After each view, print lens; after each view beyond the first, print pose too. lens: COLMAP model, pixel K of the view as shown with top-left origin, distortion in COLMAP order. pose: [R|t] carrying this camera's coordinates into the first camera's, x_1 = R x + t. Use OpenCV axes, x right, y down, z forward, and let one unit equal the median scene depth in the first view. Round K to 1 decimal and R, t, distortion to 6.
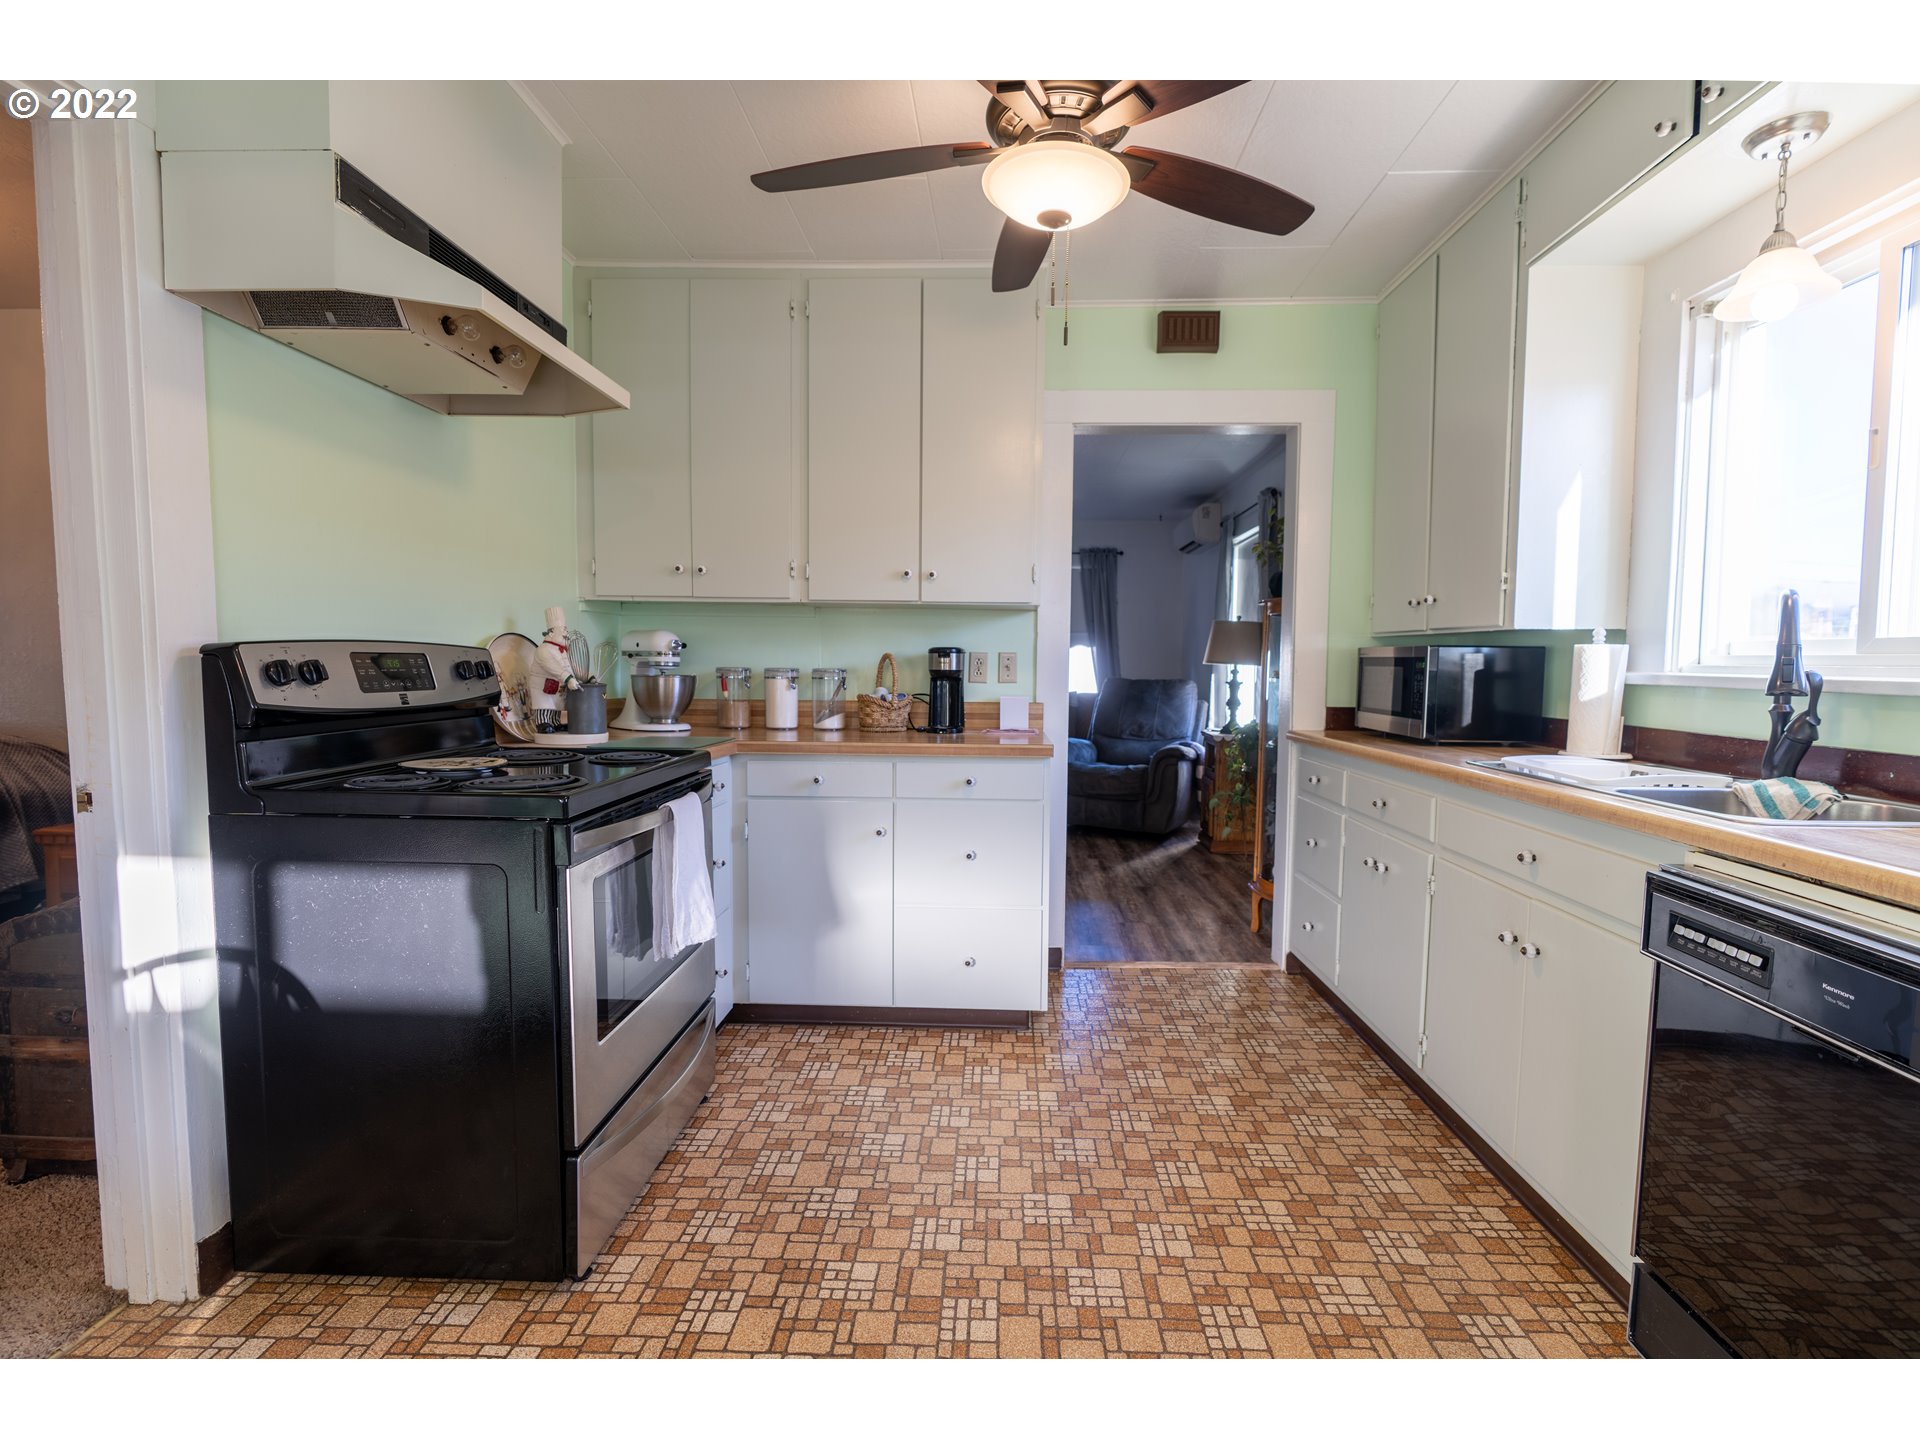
lens RADIAL K [[894.1, 0, 964.3], [0, 894.1, 716.4], [0, 0, 1]] dist [0.000516, 0.000026]
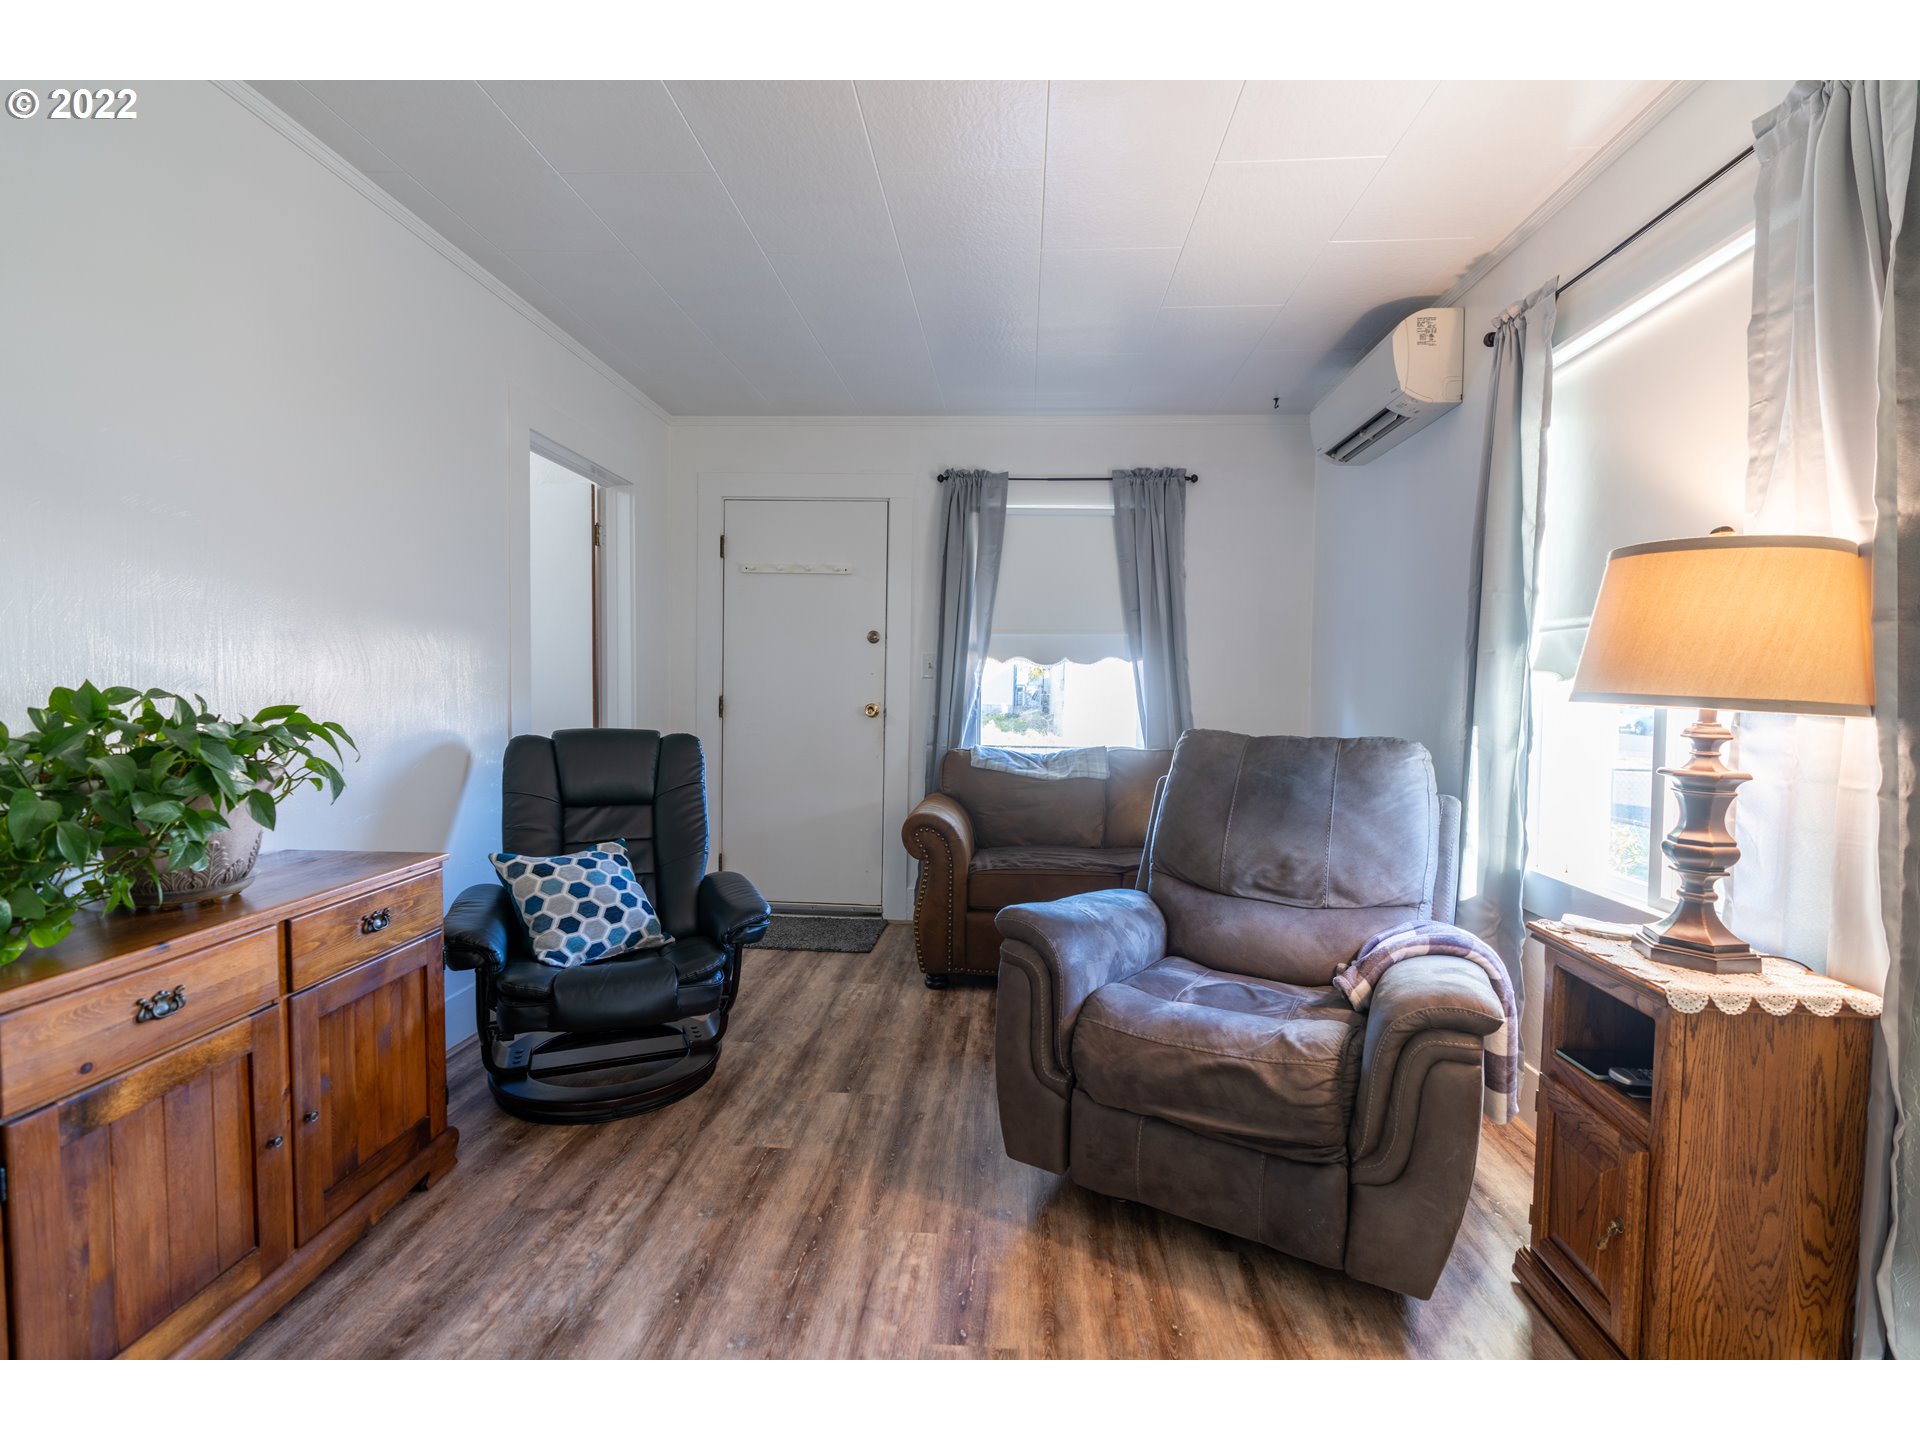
lens RADIAL K [[894.1, 0, 962.4], [0, 894.1, 724.5], [0, 0, 1]] dist [0.000516, 0.000026]
pose [[0.999759, 0.007462, -0.020644, 0.070227], [-0.007913, 0.999730, -0.021855, -0.038439], [0.020476, 0.022014, 0.999548, 0.620483]]
